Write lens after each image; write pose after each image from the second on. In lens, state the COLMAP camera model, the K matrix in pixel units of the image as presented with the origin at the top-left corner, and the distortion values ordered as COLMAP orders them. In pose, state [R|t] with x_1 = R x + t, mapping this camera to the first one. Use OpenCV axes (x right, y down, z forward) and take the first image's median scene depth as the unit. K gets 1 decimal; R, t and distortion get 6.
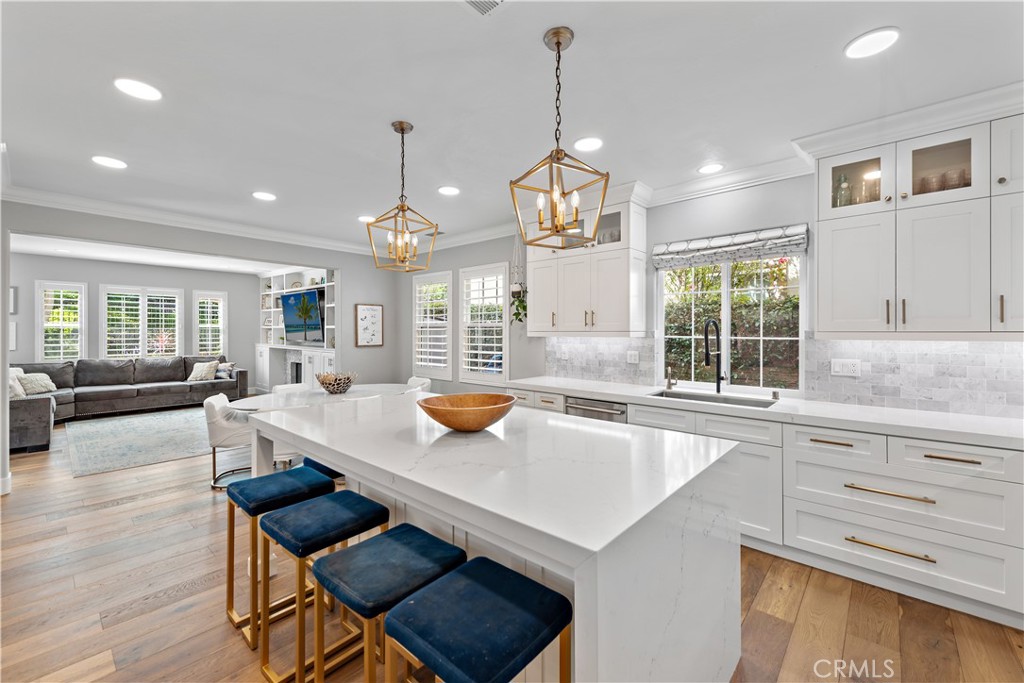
lens RADIAL K [[425.3, 0, 525.0], [0, 425.3, 322.7], [0, 0, 1]] dist [0.021455, -0.002488]
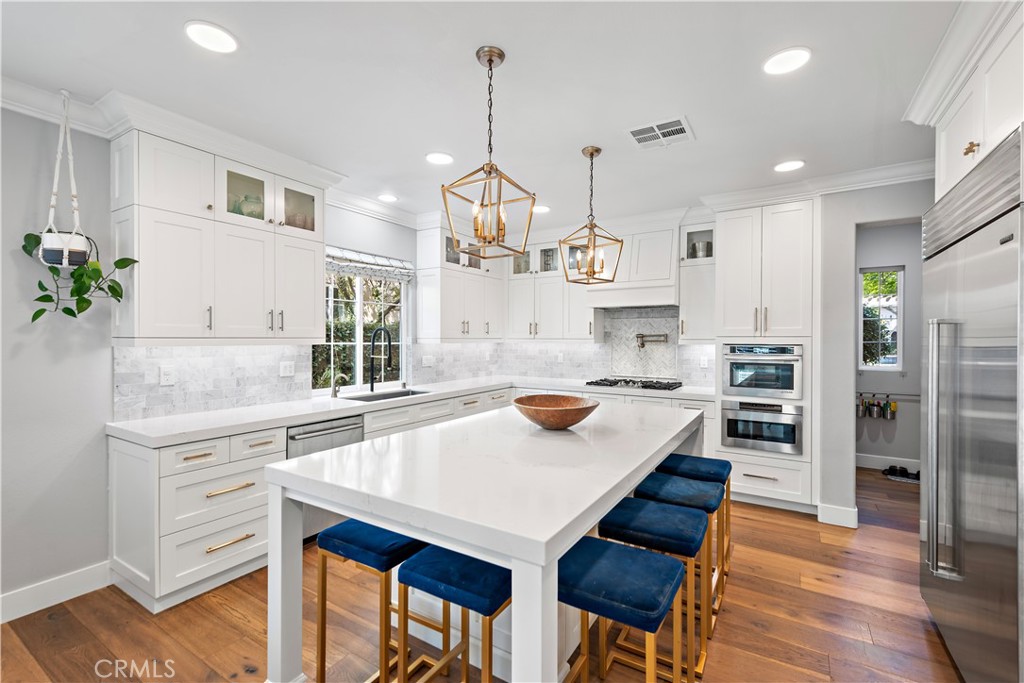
lens RADIAL K [[441.8, 0, 509.0], [0, 441.8, 342.3], [0, 0, 1]] dist [0.008024, -0.002747]
pose [[-0.154781, -0.005291, 0.987935, -0.813758], [-0.020504, 0.999787, 0.002143, 0.021372], [-0.987736, -0.019925, -0.154857, 0.855723]]
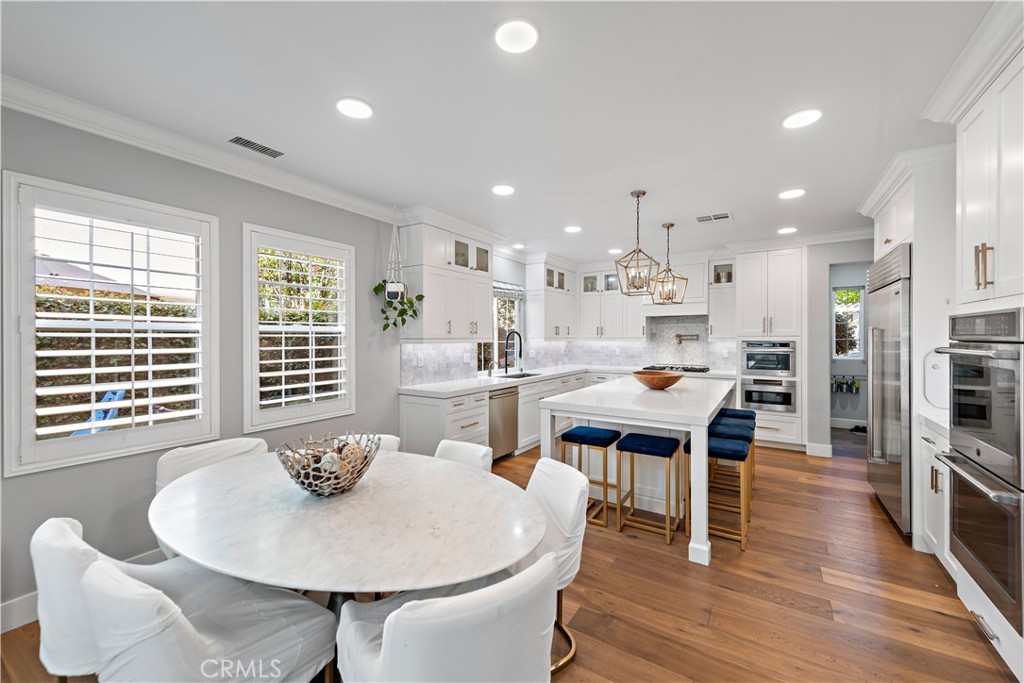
lens RADIAL K [[403.8, 0, 509.1], [0, 403.8, 340.3], [0, 0, 1]] dist [0.012277, -0.000822]
pose [[-0.147874, -0.002277, 0.989004, -1.218197], [-0.015675, 0.999877, -0.000042, 0.028558], [-0.988882, -0.015509, -0.147892, 1.281108]]
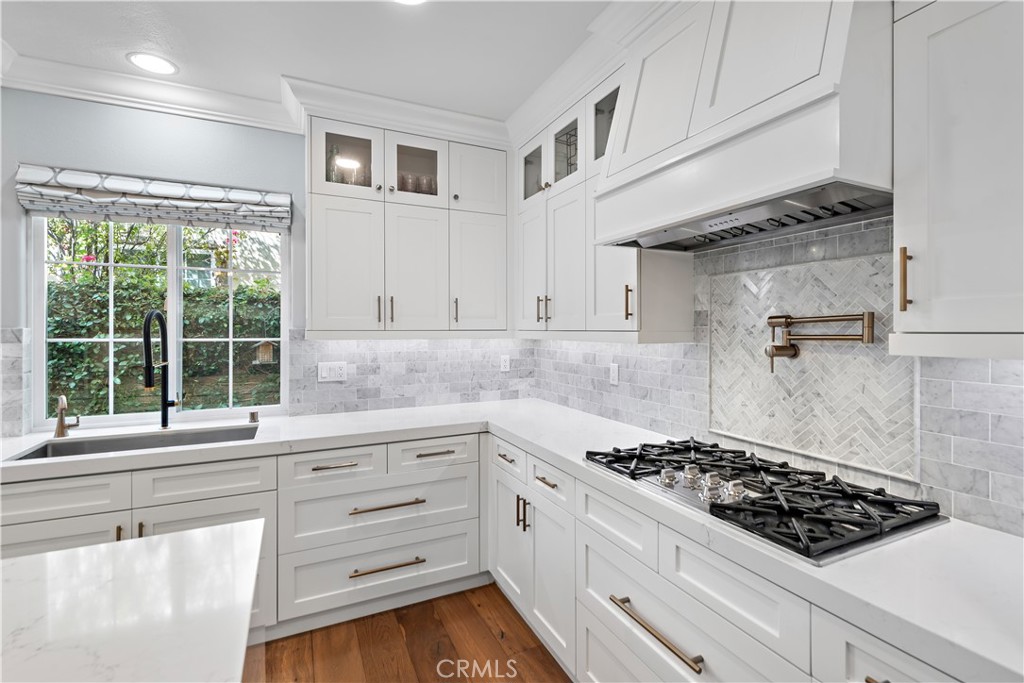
lens RADIAL K [[487.8, 0, 549.1], [0, 487.8, 332.2], [0, 0, 1]] dist [0.008476, -0.003406]
pose [[0.409702, -0.004000, 0.912211, 0.025828], [-0.018272, 0.999754, 0.012591, 0.004157], [-0.912036, -0.021826, 0.409528, 0.194080]]
